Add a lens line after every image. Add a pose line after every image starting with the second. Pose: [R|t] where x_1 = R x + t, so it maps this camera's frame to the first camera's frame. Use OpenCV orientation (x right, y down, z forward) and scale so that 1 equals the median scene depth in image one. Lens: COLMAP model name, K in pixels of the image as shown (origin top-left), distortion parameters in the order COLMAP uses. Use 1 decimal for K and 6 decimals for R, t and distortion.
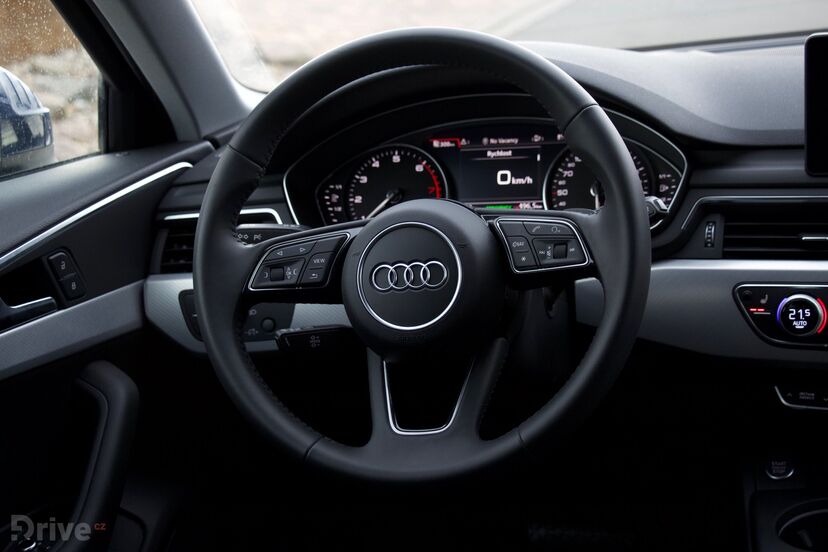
lens RADIAL K [[1537.3, 0, 406.2], [0, 1537.3, 270.9], [0, 0, 1]] dist [0.170616, 0.000000]
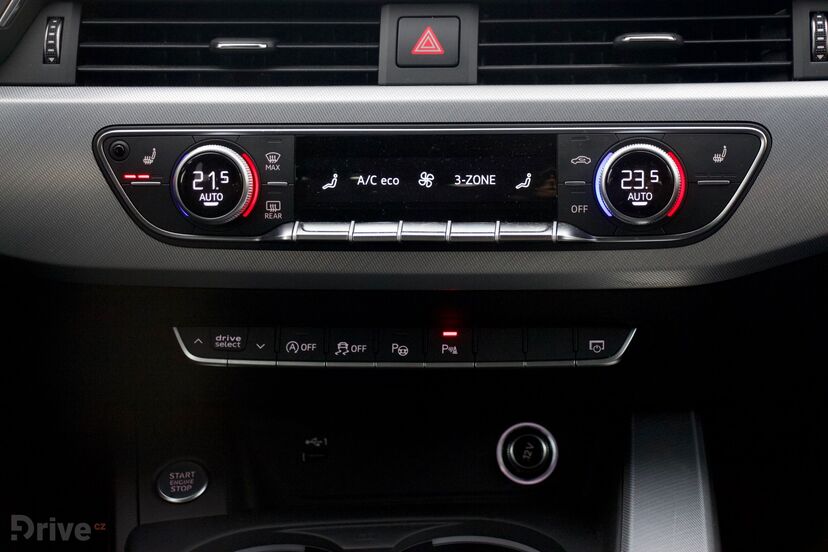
lens RADIAL K [[2122.6, 0, 416.4], [0, 2122.6, 267.2], [0, 0, 1]] dist [0.367372, 0.000000]
pose [[0.957406, 0.012585, 0.288471, 0.104440], [0.001583, 0.998806, -0.048827, 0.091969], [-0.288741, 0.047204, 0.956243, 0.261426]]
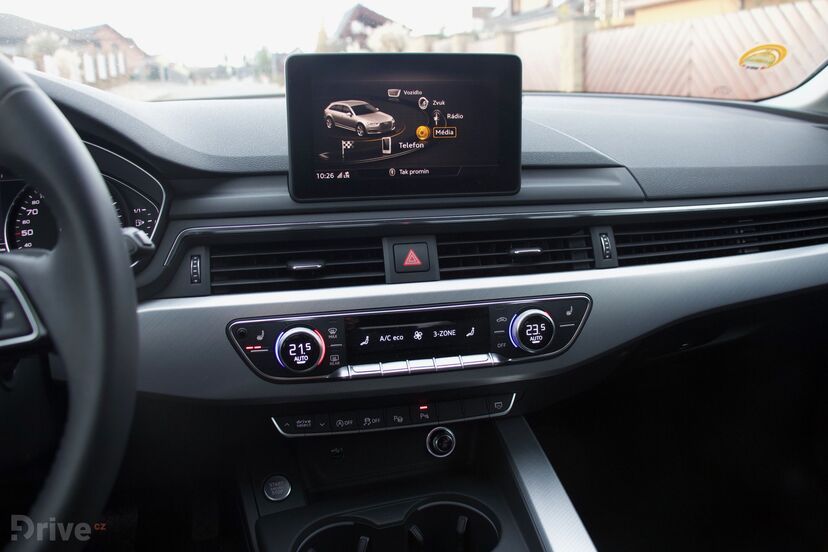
lens RADIAL K [[700.9, 0, 434.8], [0, 700.9, 273.6], [0, 0, 1]] dist [-0.178231, 0.117800]
pose [[0.830166, -0.073174, 0.552694, 0.089559], [0.069744, 0.997192, 0.027266, -0.022537], [-0.553137, 0.015912, 0.832938, 0.587993]]
